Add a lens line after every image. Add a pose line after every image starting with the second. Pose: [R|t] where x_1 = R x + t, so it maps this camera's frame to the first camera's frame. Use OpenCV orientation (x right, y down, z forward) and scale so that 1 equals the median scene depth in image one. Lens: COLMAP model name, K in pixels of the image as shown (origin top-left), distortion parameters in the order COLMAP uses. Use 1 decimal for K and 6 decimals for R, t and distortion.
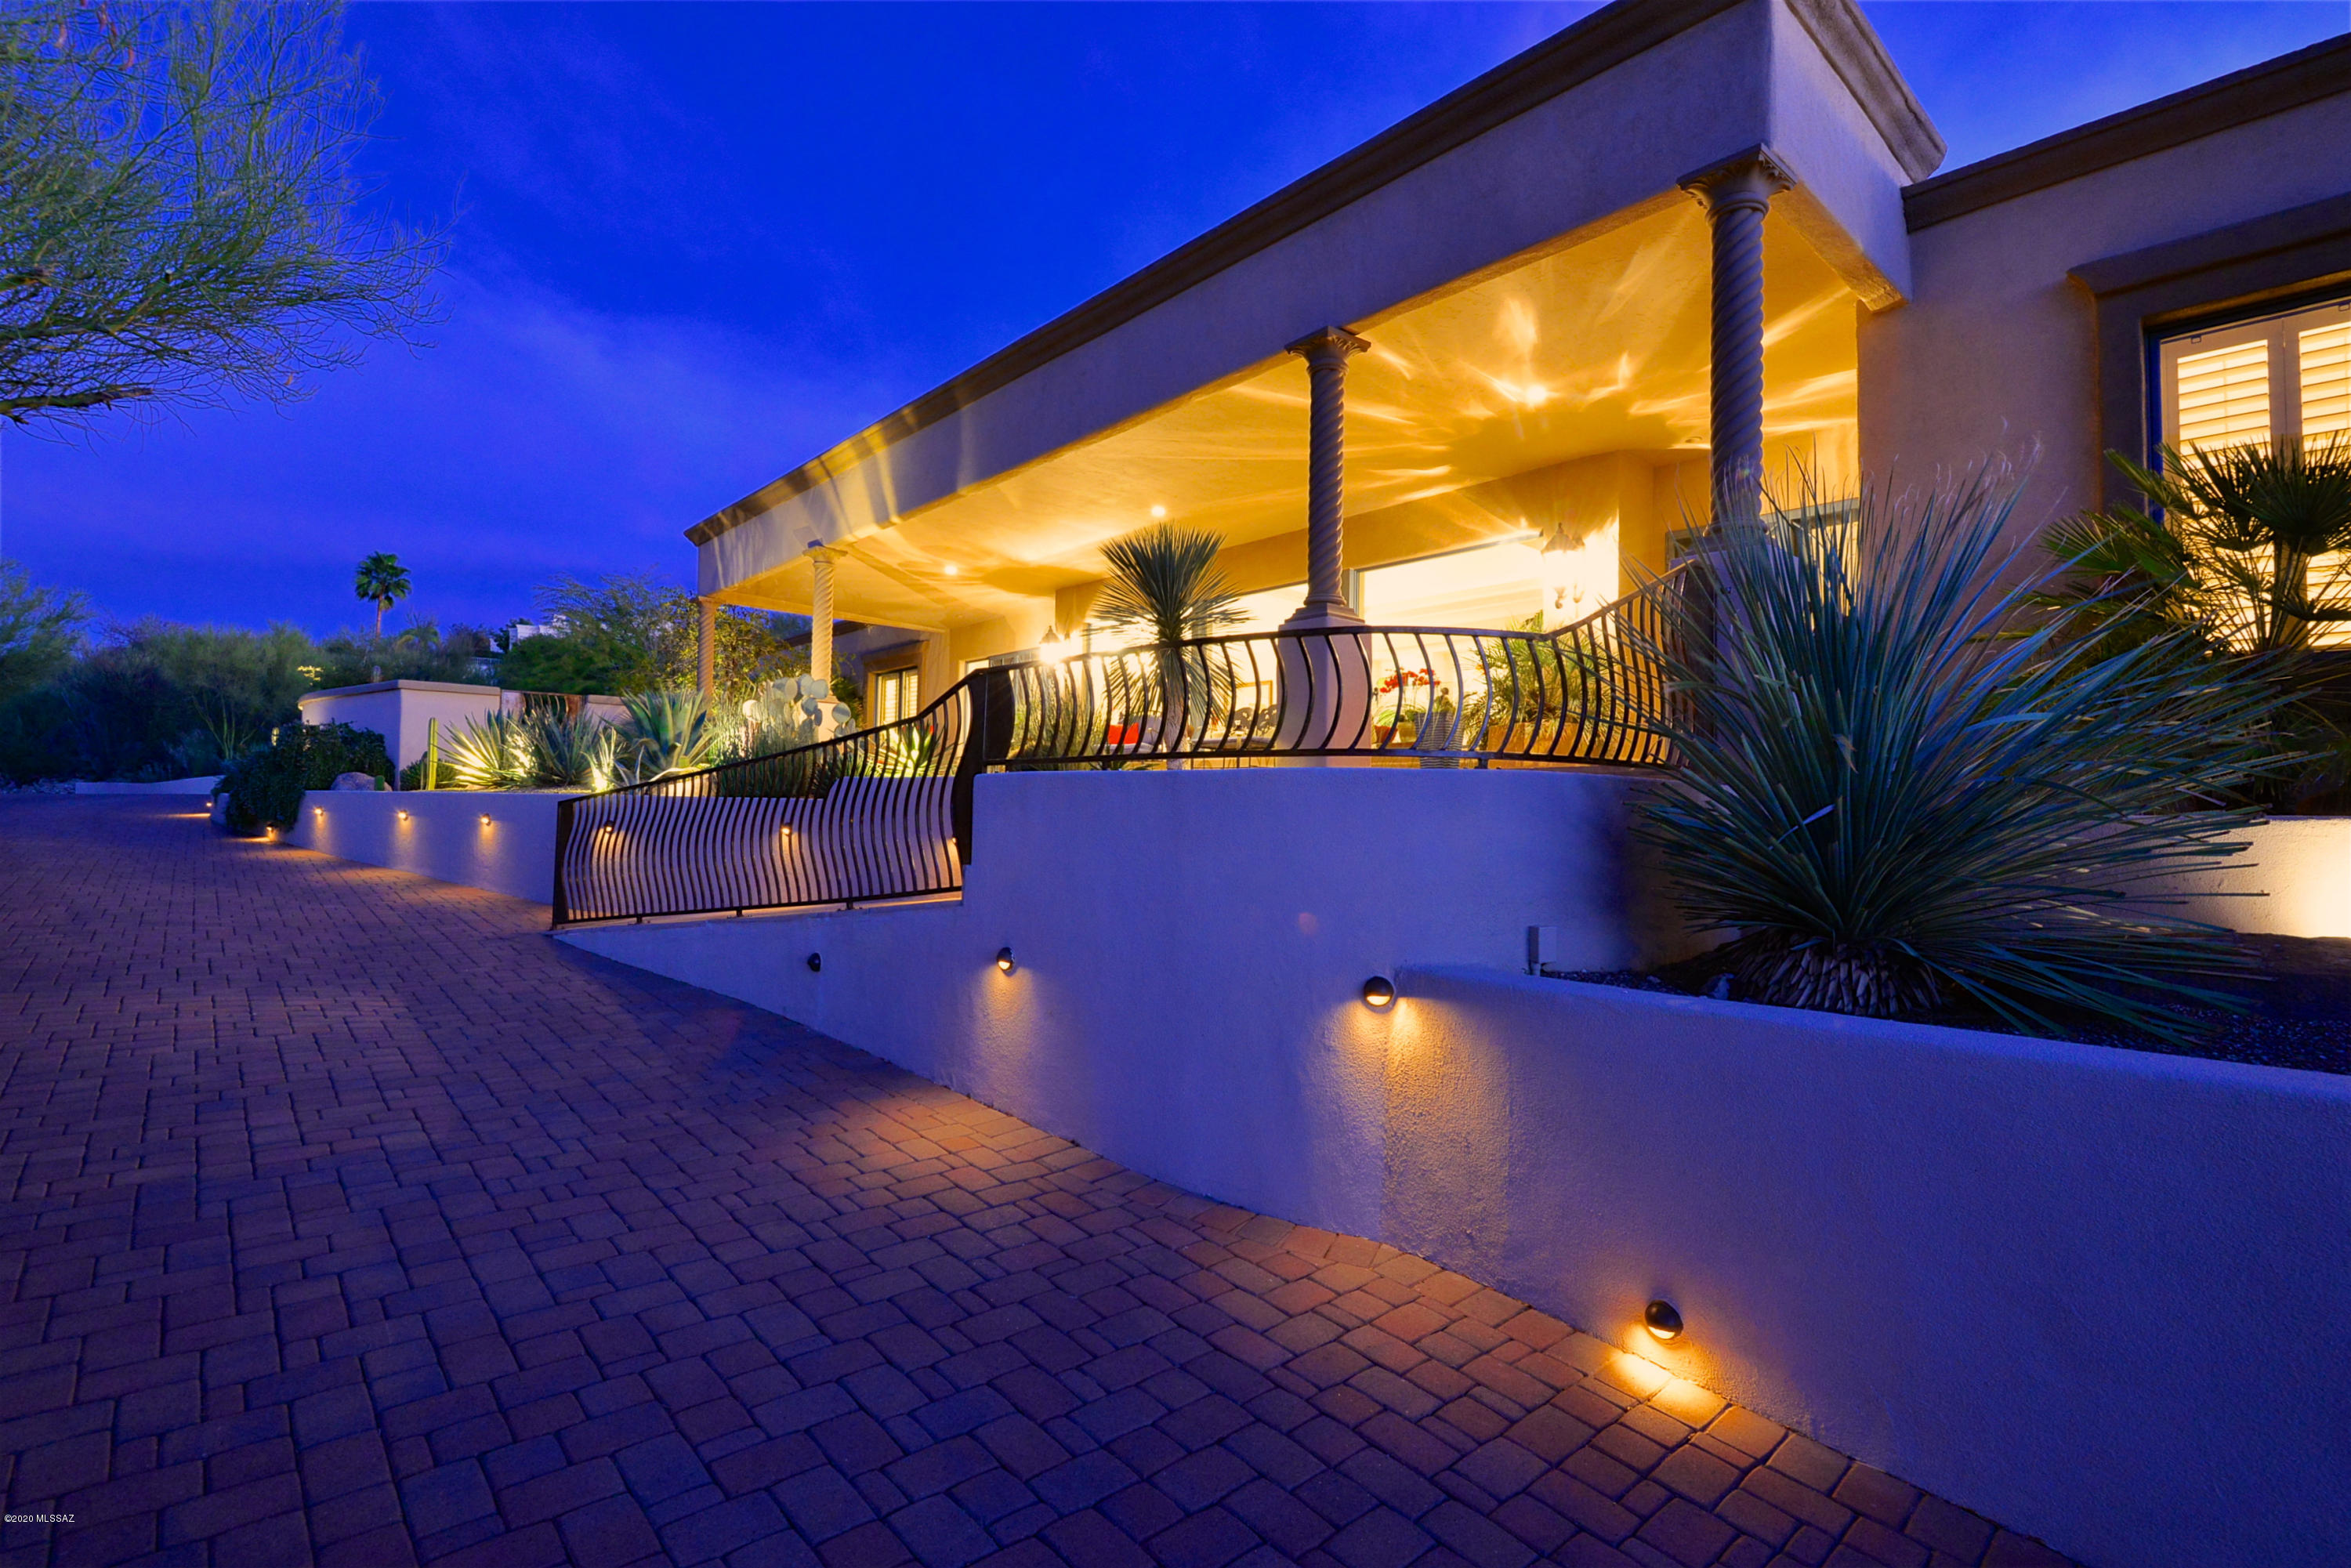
lens RADIAL K [[1103.7, 0, 1195.0], [0, 1103.7, 788.9], [0, 0, 1]] dist [-0.015057, -0.004741]
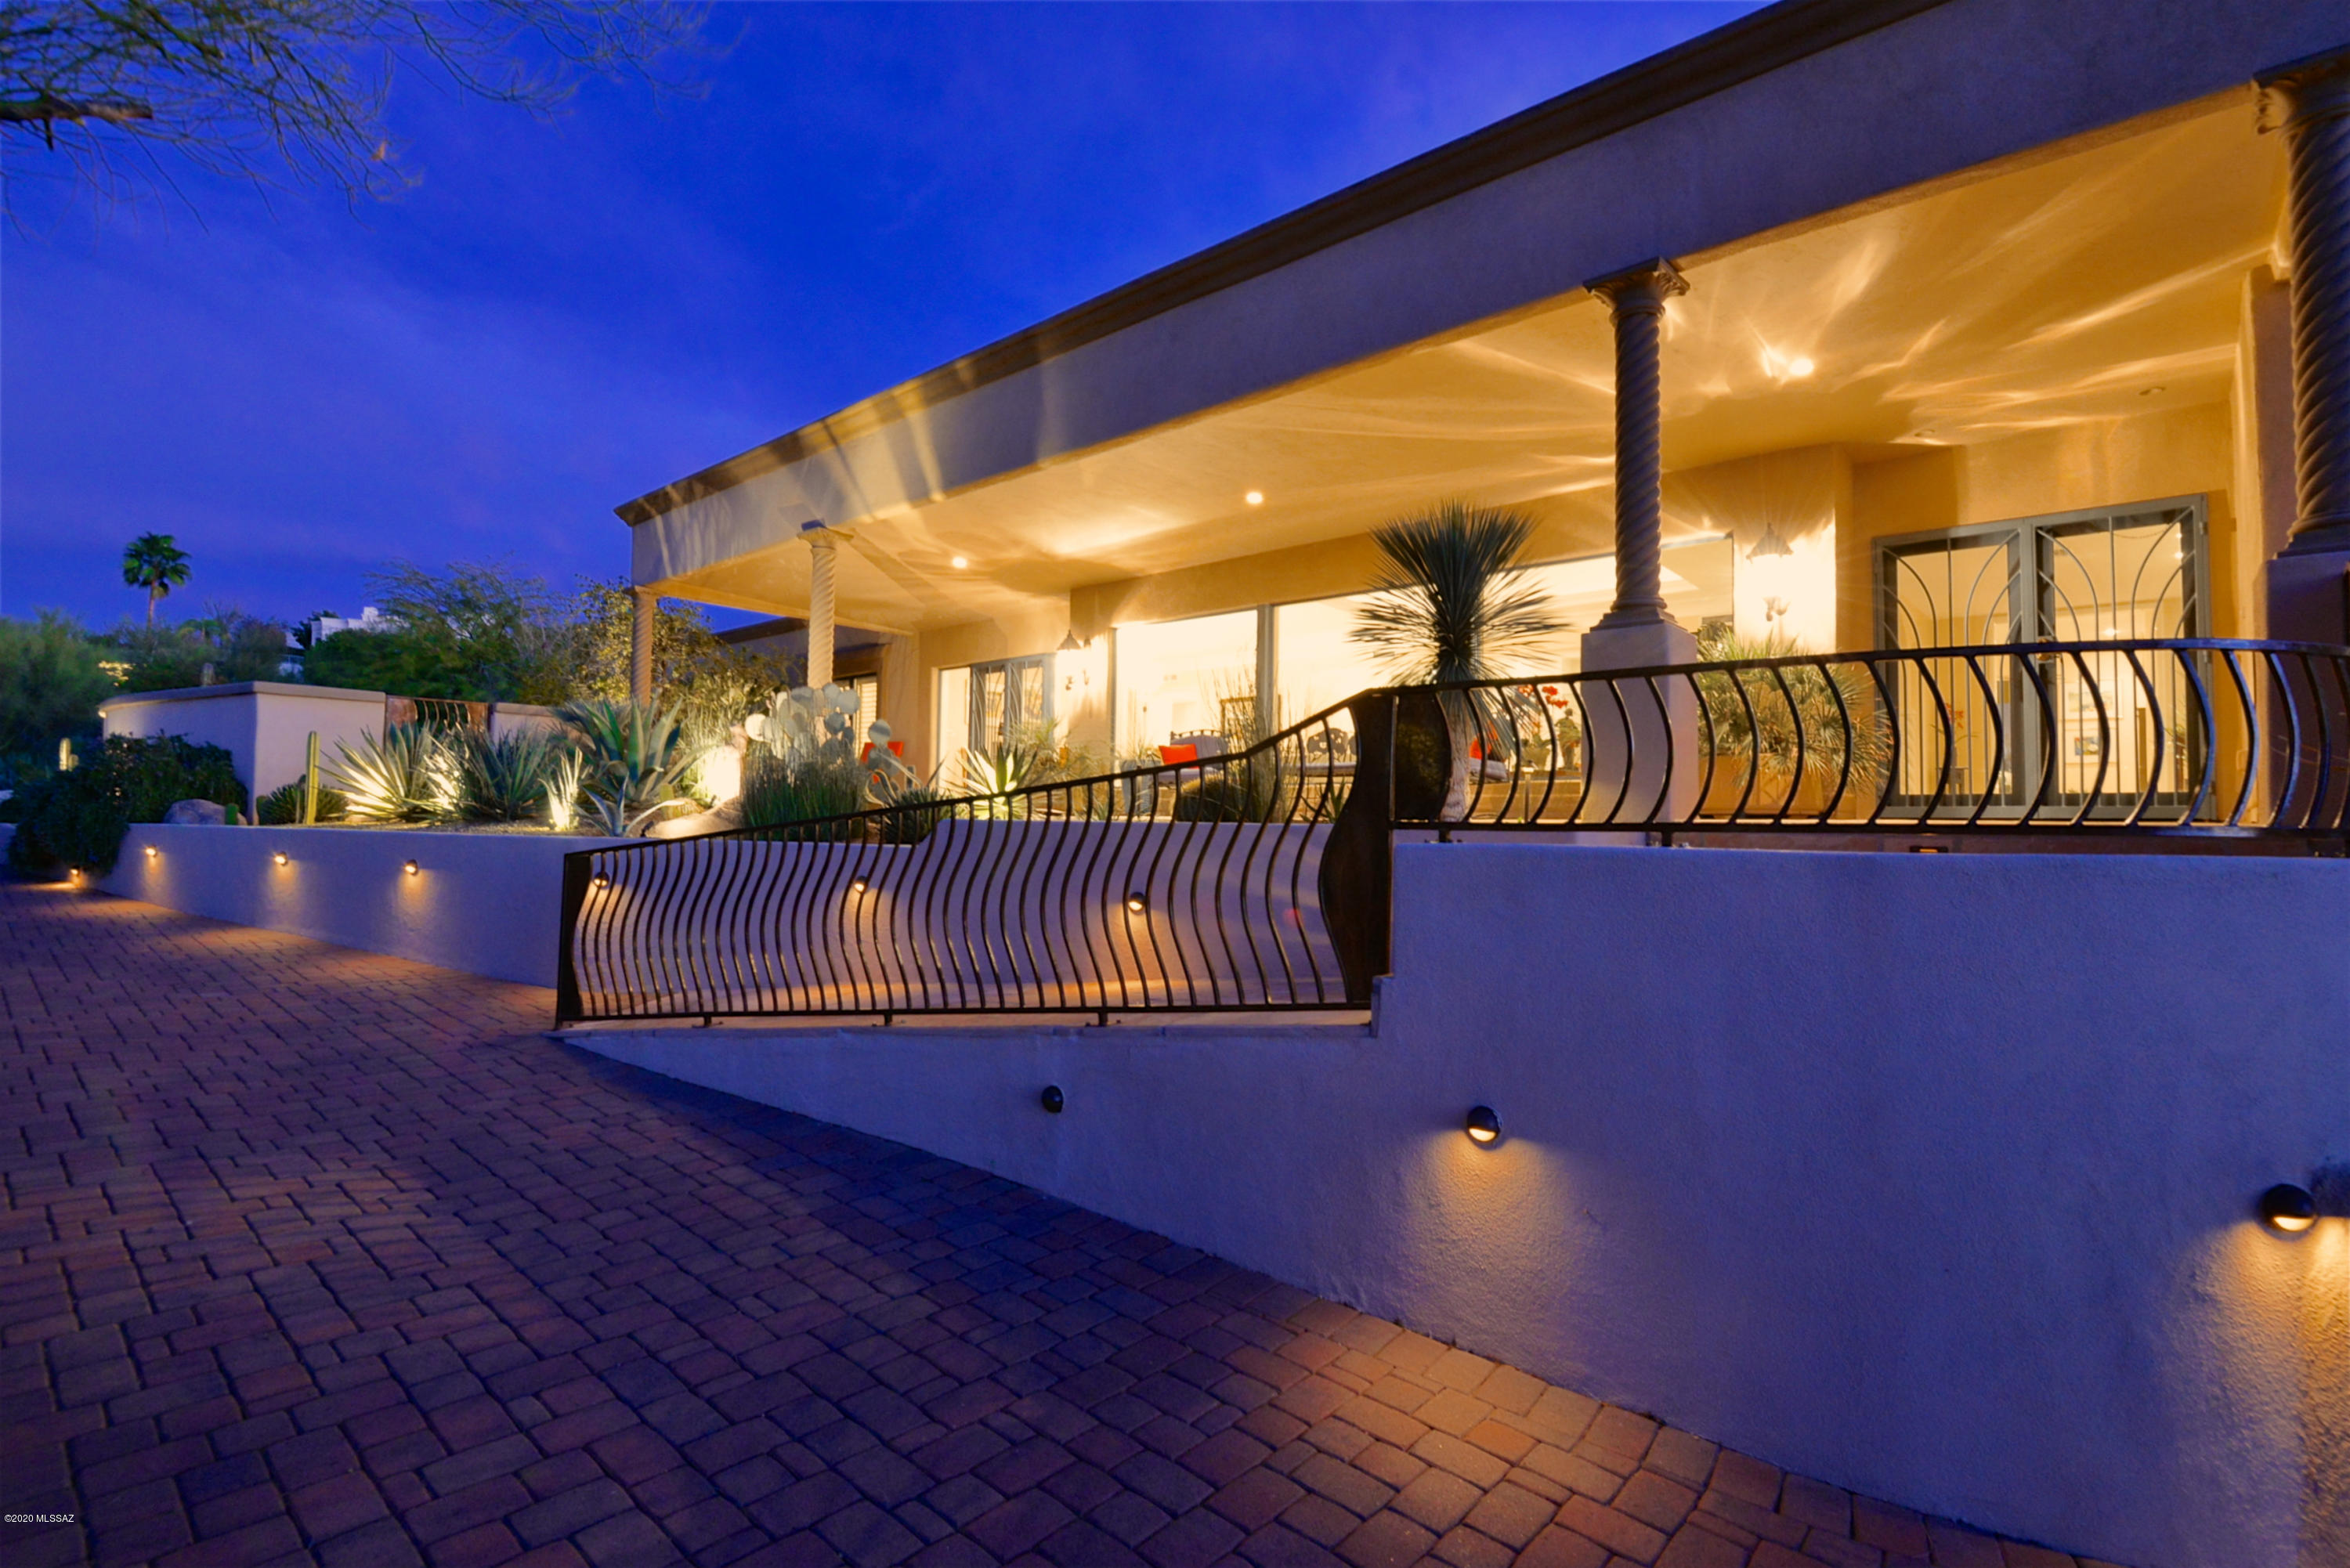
lens RADIAL K [[1103.2, 0, 1160.2], [0, 1103.2, 787.8], [0, 0, 1]] dist [-0.015057, -0.004741]
pose [[0.992629, 0.002577, 0.121169, -0.208393], [-0.001465, 0.999956, -0.009270, -0.020299], [-0.121187, 0.009024, 0.992589, 0.168425]]
